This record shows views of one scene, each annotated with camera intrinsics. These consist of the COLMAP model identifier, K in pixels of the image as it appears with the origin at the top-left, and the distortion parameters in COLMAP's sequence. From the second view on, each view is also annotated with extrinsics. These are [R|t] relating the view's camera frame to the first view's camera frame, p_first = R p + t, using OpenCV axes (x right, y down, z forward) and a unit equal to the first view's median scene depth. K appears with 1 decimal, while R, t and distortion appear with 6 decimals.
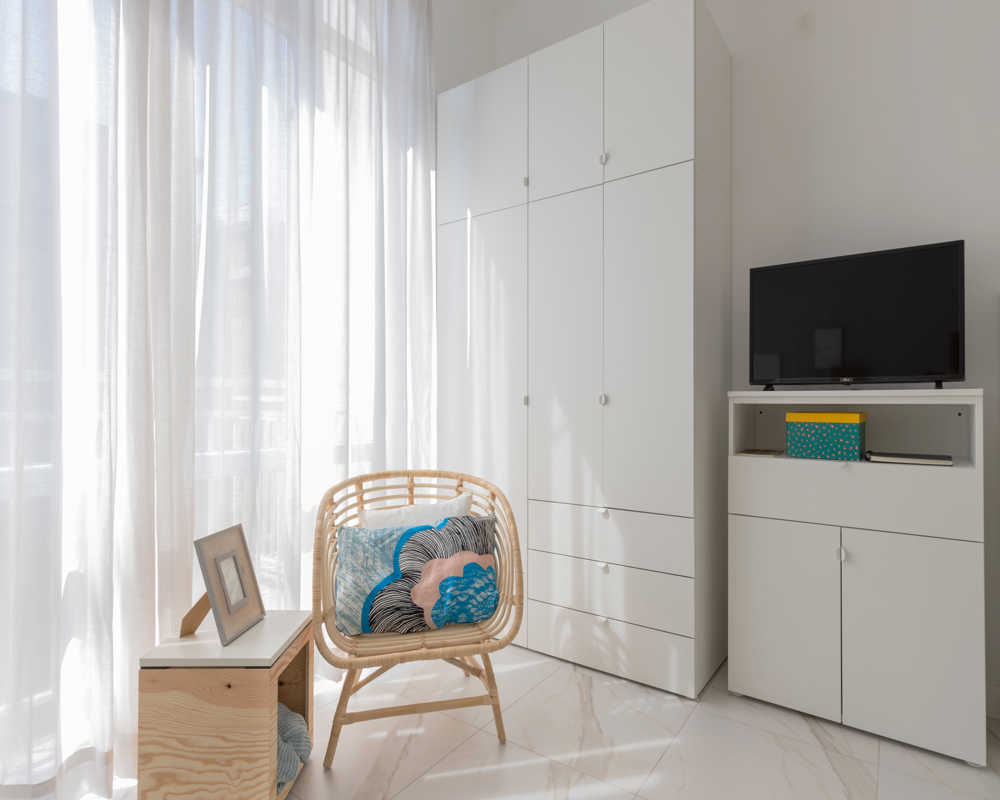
lens RADIAL K [[540.1, 0, 500.9], [0, 540.1, 405.5], [0, 0, 1]] dist [0.003590, 0.001129]
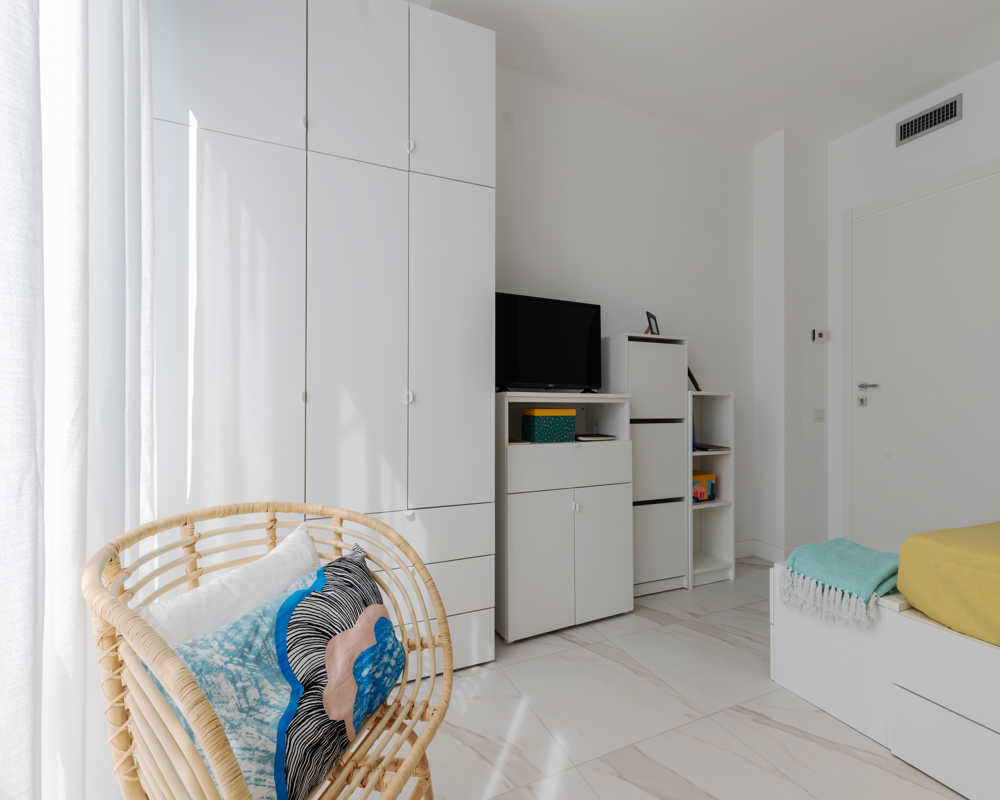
lens RADIAL K [[455.8, 0, 500.0], [0, 455.8, 400.0], [0, 0, 1]] dist [-0.000468, 0.000409]
pose [[0.491261, 0.008833, 0.870968, -0.505042], [-0.008055, 0.999952, -0.005597, -0.001867], [-0.870975, -0.004266, 0.491308, 0.550085]]
